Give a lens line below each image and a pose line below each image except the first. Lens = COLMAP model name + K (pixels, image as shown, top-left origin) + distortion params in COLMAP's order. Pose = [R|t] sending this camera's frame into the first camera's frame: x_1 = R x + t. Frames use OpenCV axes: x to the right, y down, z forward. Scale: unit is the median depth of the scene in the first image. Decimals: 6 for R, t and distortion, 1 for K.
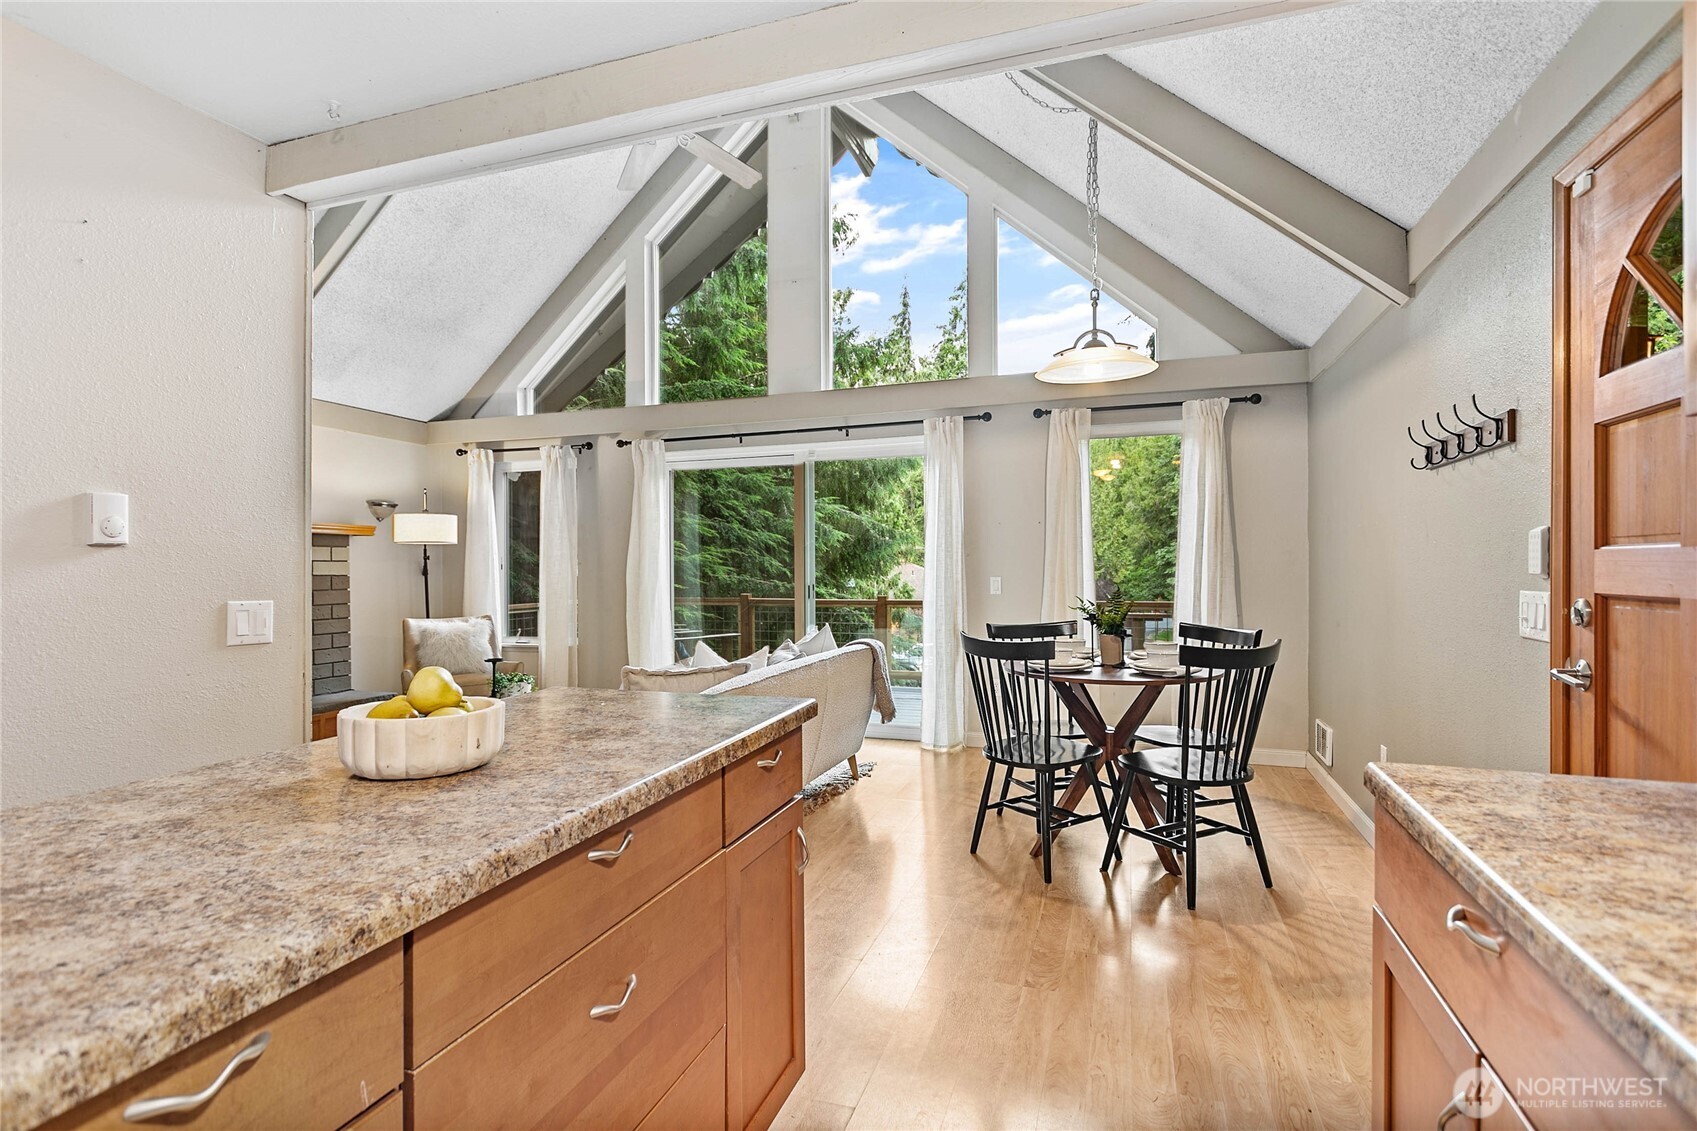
lens RADIAL K [[862.9, 0, 859.9], [0, 862.9, 554.5], [0, 0, 1]] dist [-0.015954, 0.000261]
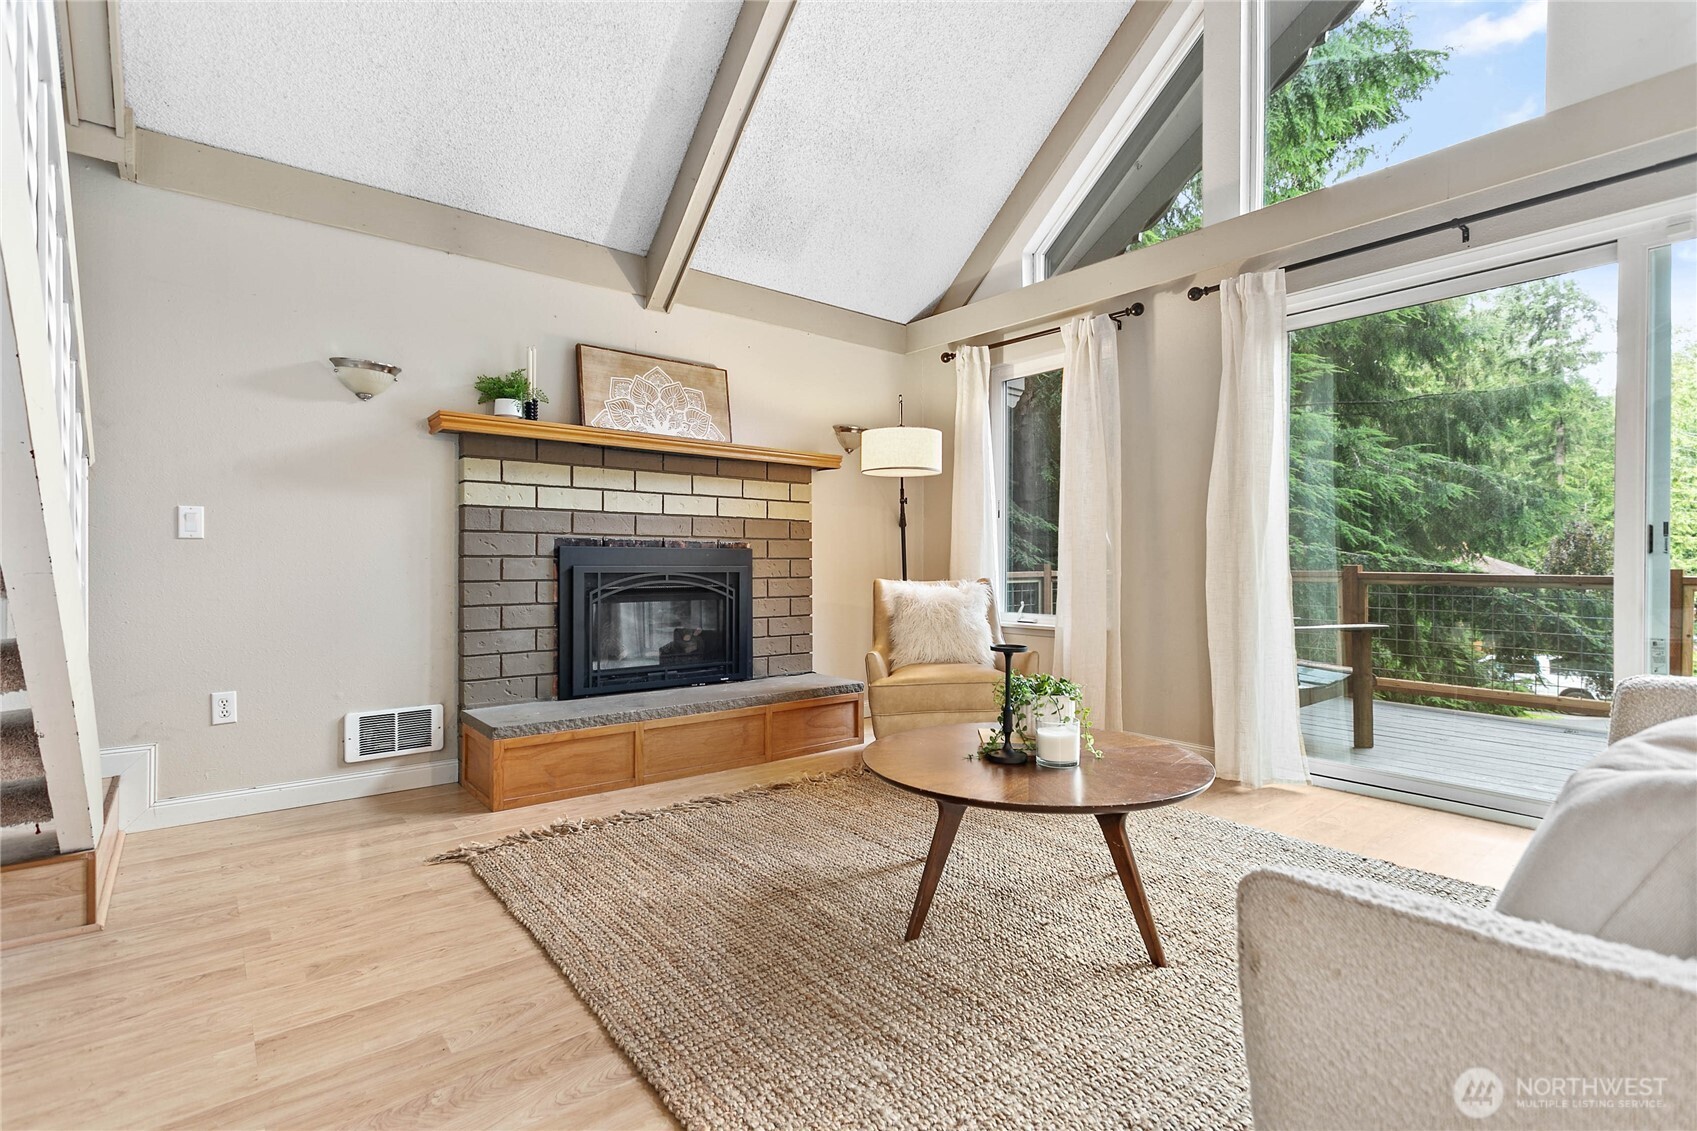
lens RADIAL K [[828.4, 0, 847.0], [0, 828.4, 558.7], [0, 0, 1]] dist [-0.001411, -0.000744]
pose [[0.854099, 0.008331, -0.520044, -0.182849], [-0.002543, 0.999927, 0.011841, 0.047301], [0.520104, -0.008791, 0.854057, 0.381247]]
